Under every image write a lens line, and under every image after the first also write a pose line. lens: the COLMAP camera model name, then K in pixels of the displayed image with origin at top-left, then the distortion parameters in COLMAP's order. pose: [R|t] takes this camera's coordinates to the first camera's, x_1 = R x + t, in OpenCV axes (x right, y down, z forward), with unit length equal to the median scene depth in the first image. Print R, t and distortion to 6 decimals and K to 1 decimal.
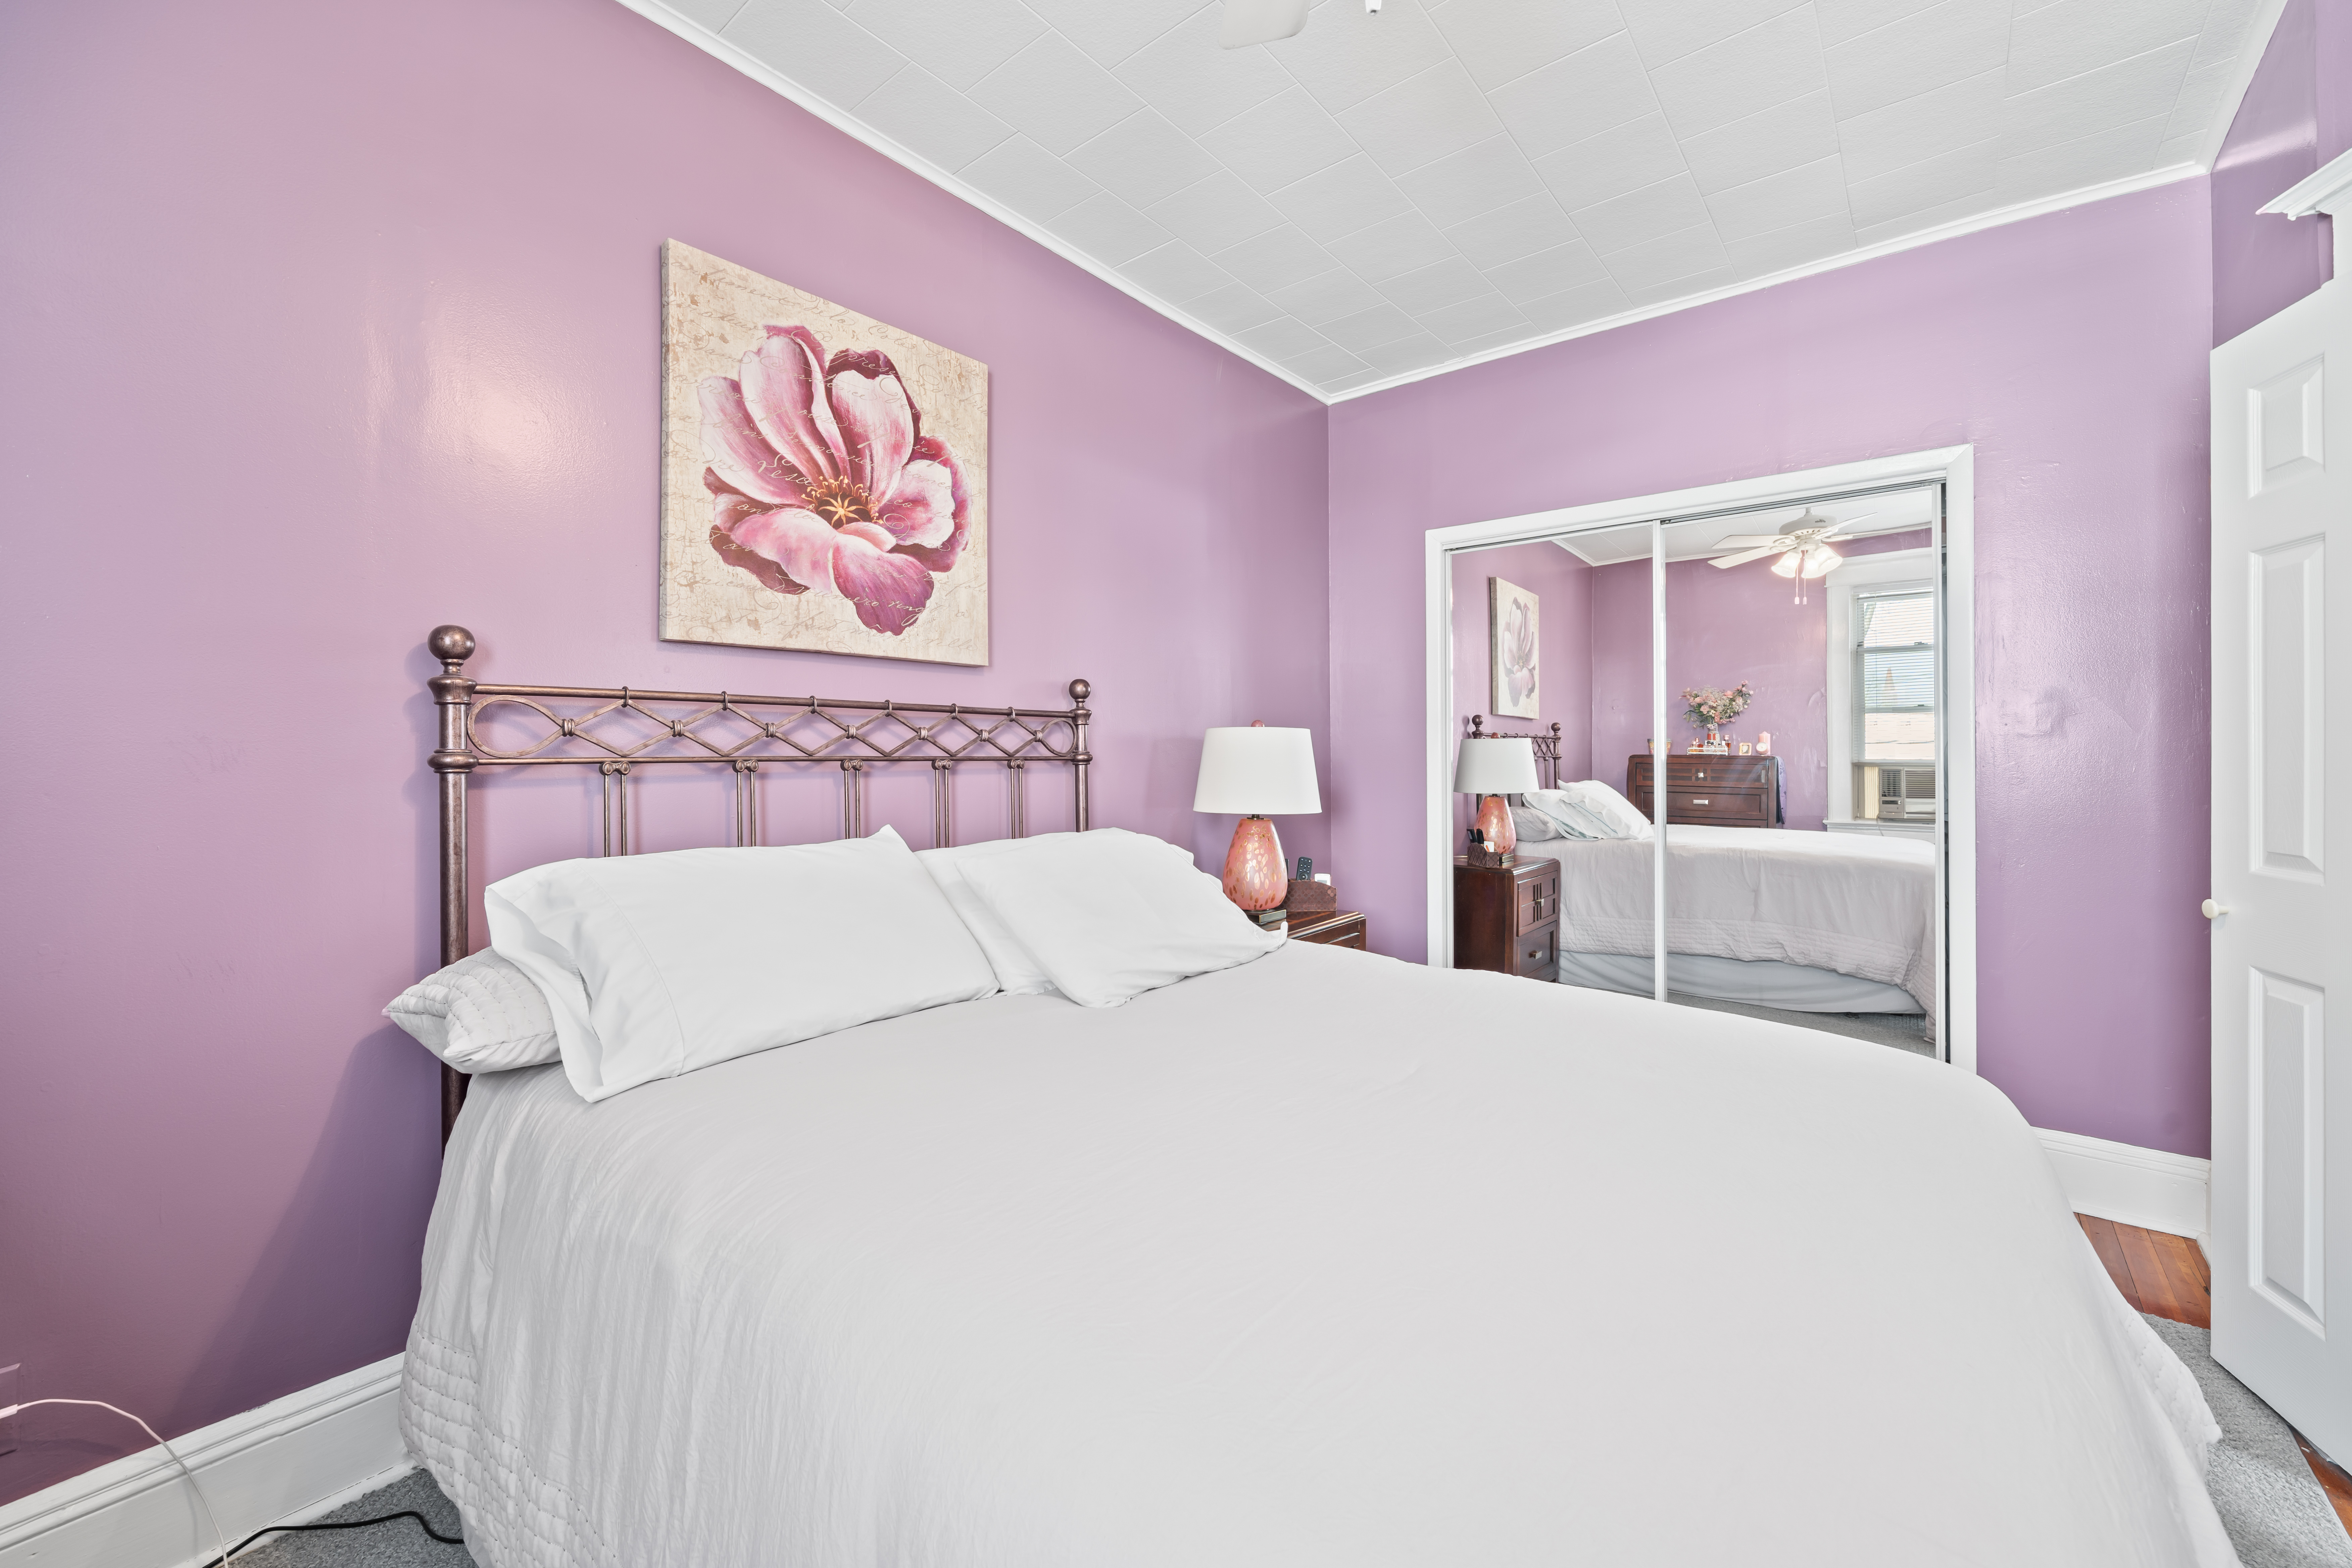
lens RADIAL K [[908.0, 0, 1167.5], [0, 908.0, 786.5], [0, 0, 1]] dist [-0.002802, 0.000011]
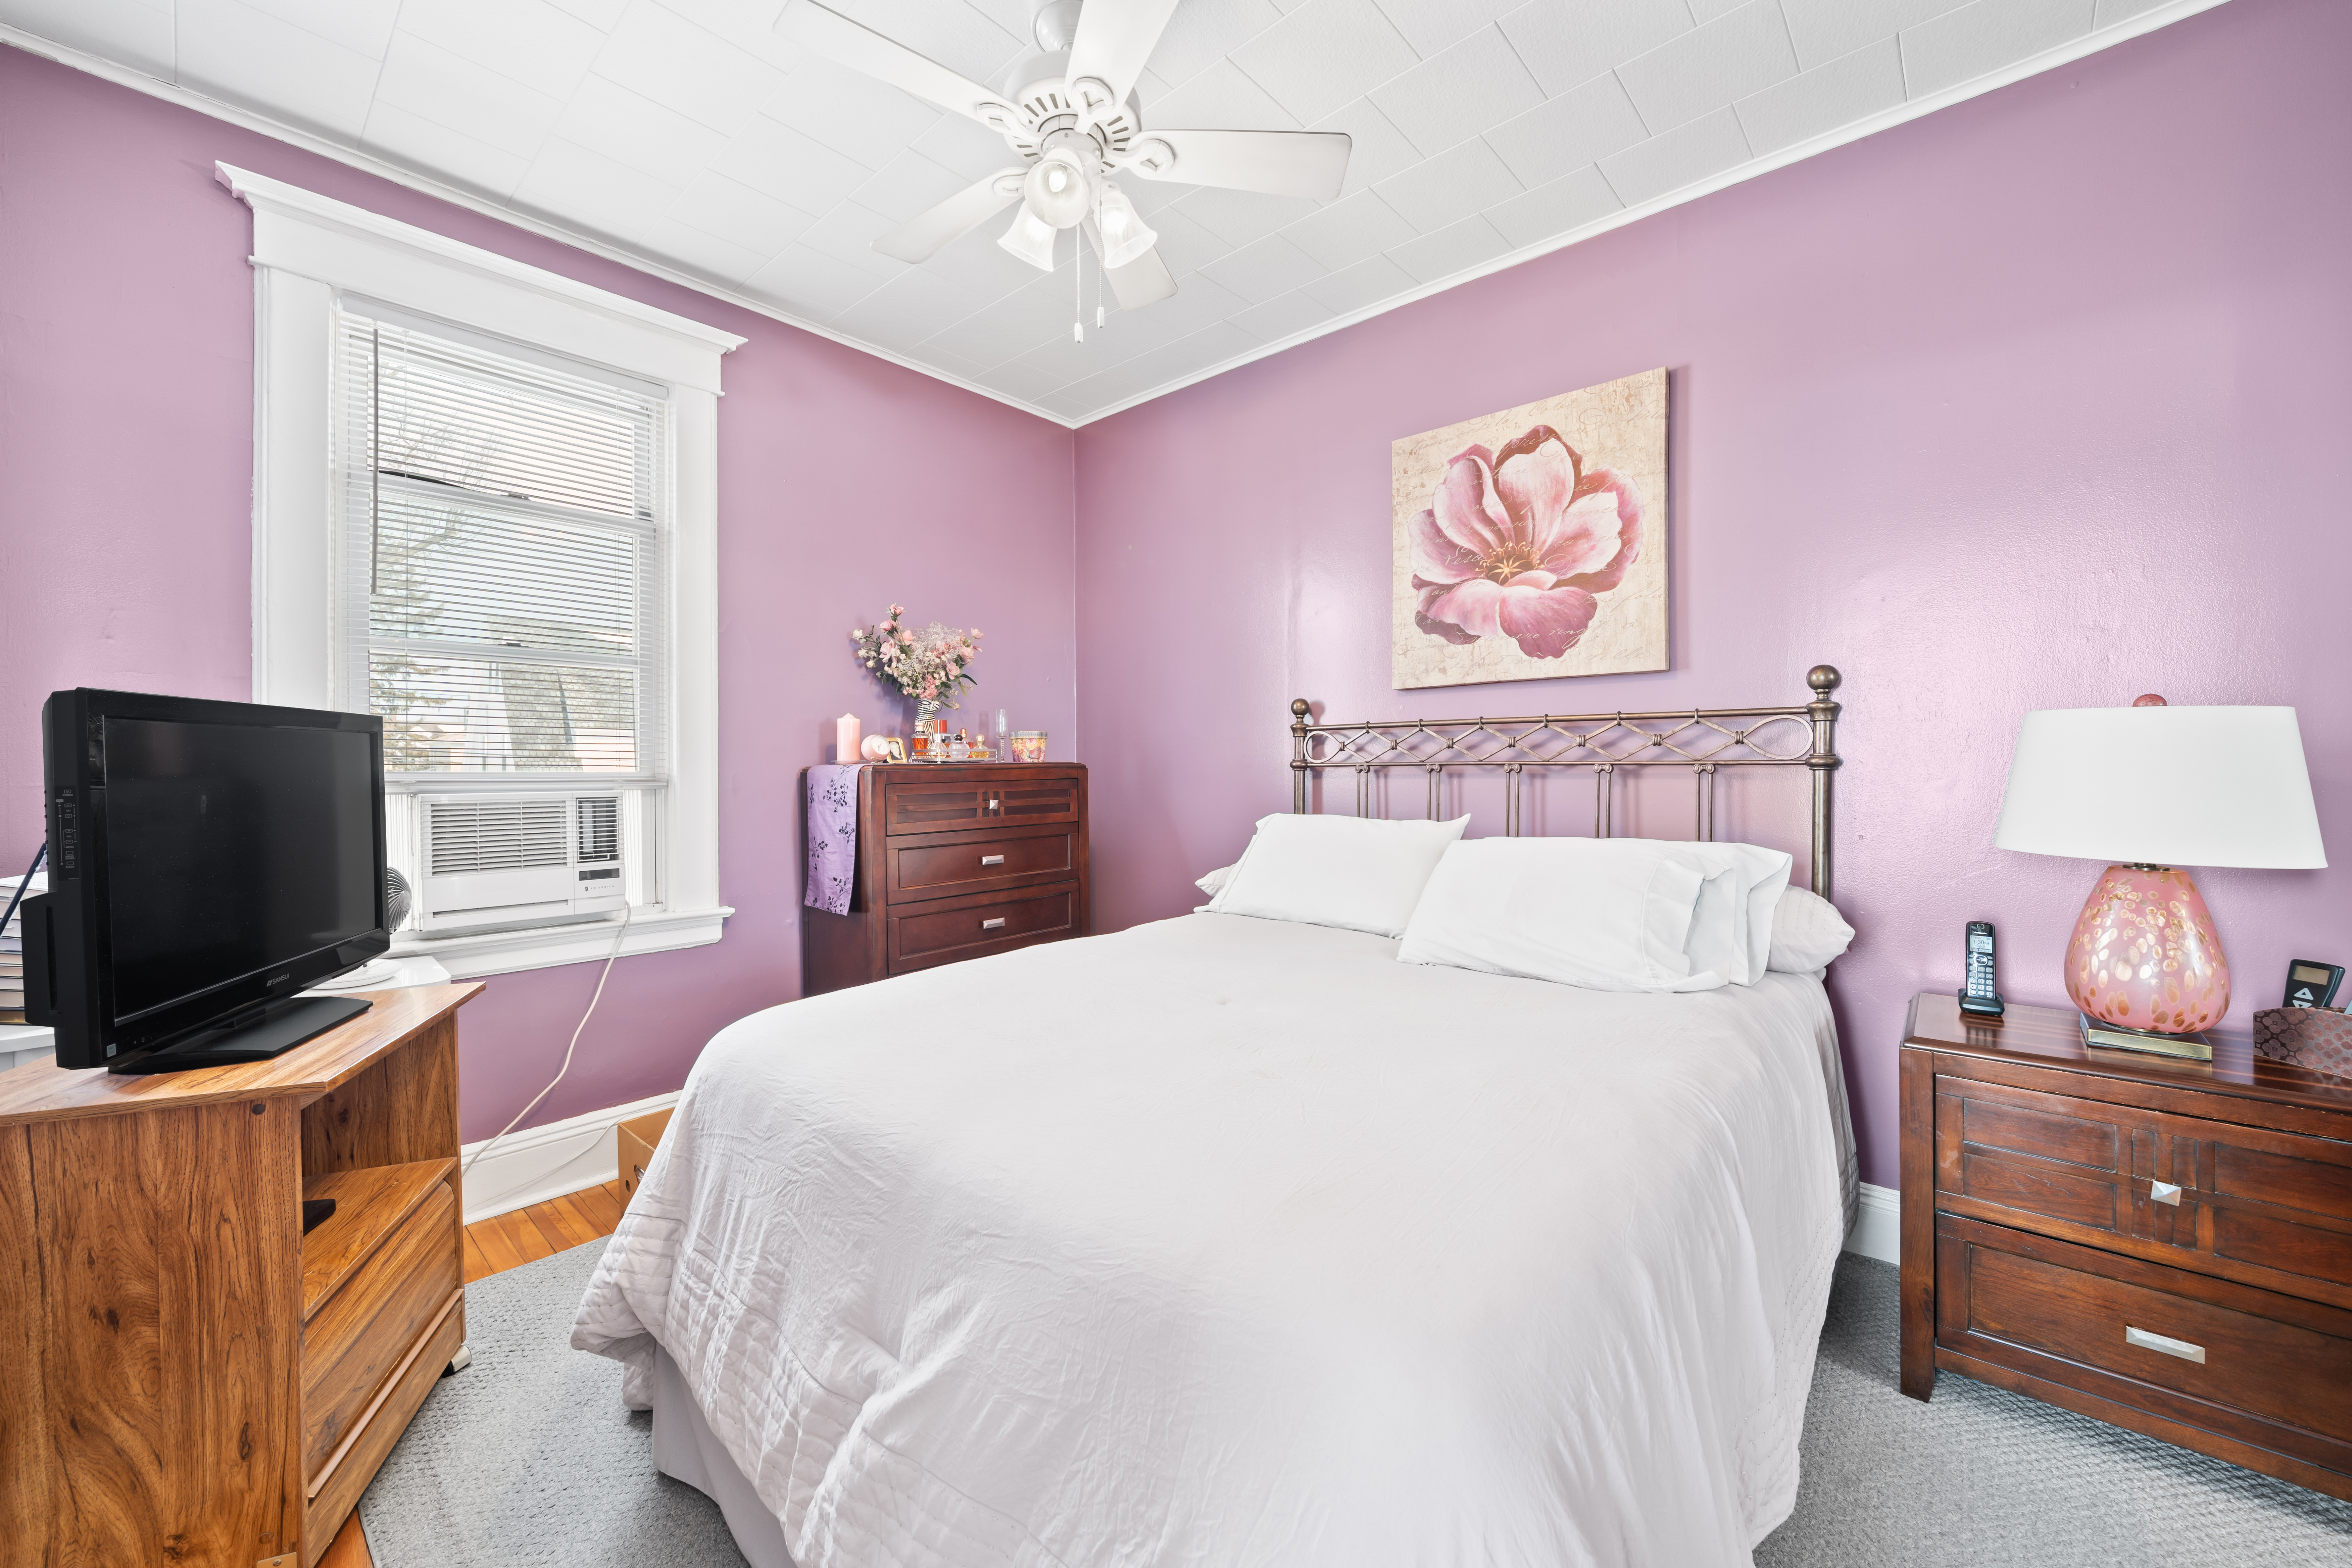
lens RADIAL K [[908.0, 0, 1167.5], [0, 908.0, 786.5], [0, 0, 1]] dist [-0.002802, 0.000011]
pose [[-0.028711, 0.022584, -0.999333, 0.913885], [-0.029464, 0.999291, 0.023430, -0.015558], [0.999153, 0.030117, -0.028025, 0.558727]]
